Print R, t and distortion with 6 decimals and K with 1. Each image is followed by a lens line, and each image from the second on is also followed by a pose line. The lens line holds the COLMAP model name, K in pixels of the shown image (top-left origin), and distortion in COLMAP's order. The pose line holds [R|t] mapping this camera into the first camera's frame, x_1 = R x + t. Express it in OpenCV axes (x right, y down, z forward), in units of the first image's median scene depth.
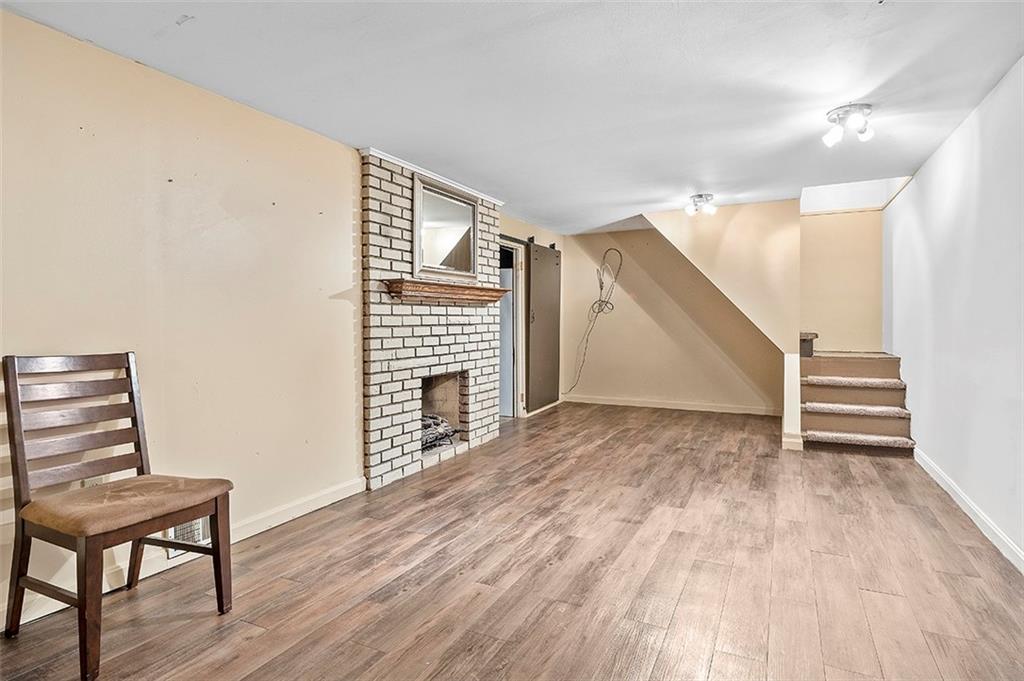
lens RADIAL K [[532.2, 0, 523.7], [0, 532.2, 322.7], [0, 0, 1]] dist [-0.015472, -0.000155]
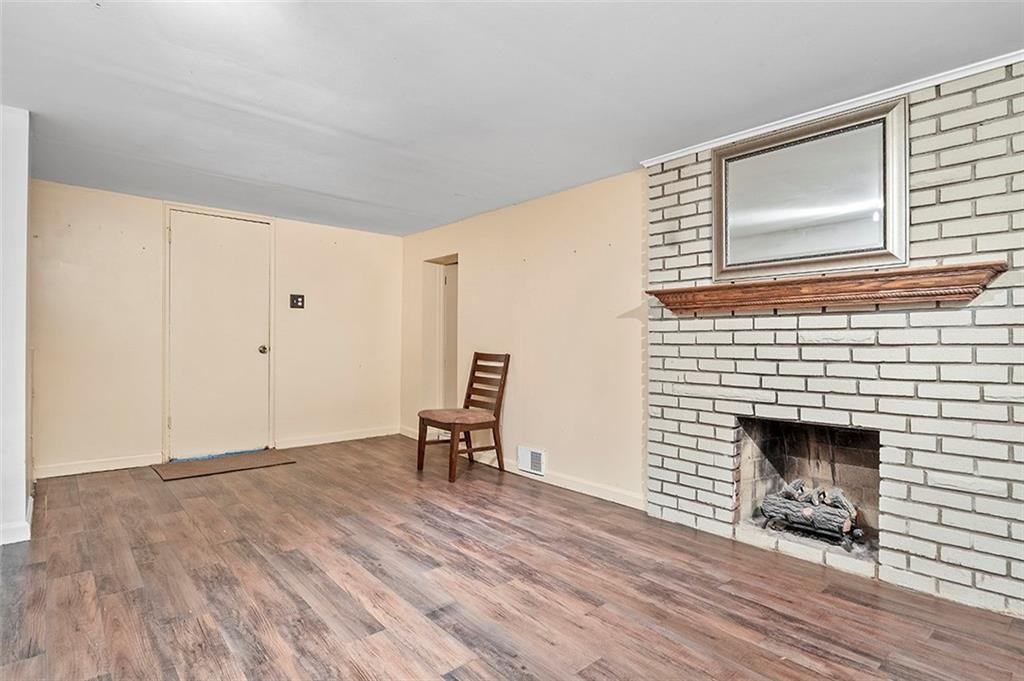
lens RADIAL K [[532.2, 0, 512.0], [0, 532.2, 339.9], [0, 0, 1]] dist [-0.015472, -0.000155]
pose [[-0.385140, -0.004902, -0.922845, 0.682197], [-0.010712, 0.999942, -0.000841, 0.002973], [0.922796, 0.009561, -0.385171, 1.113971]]
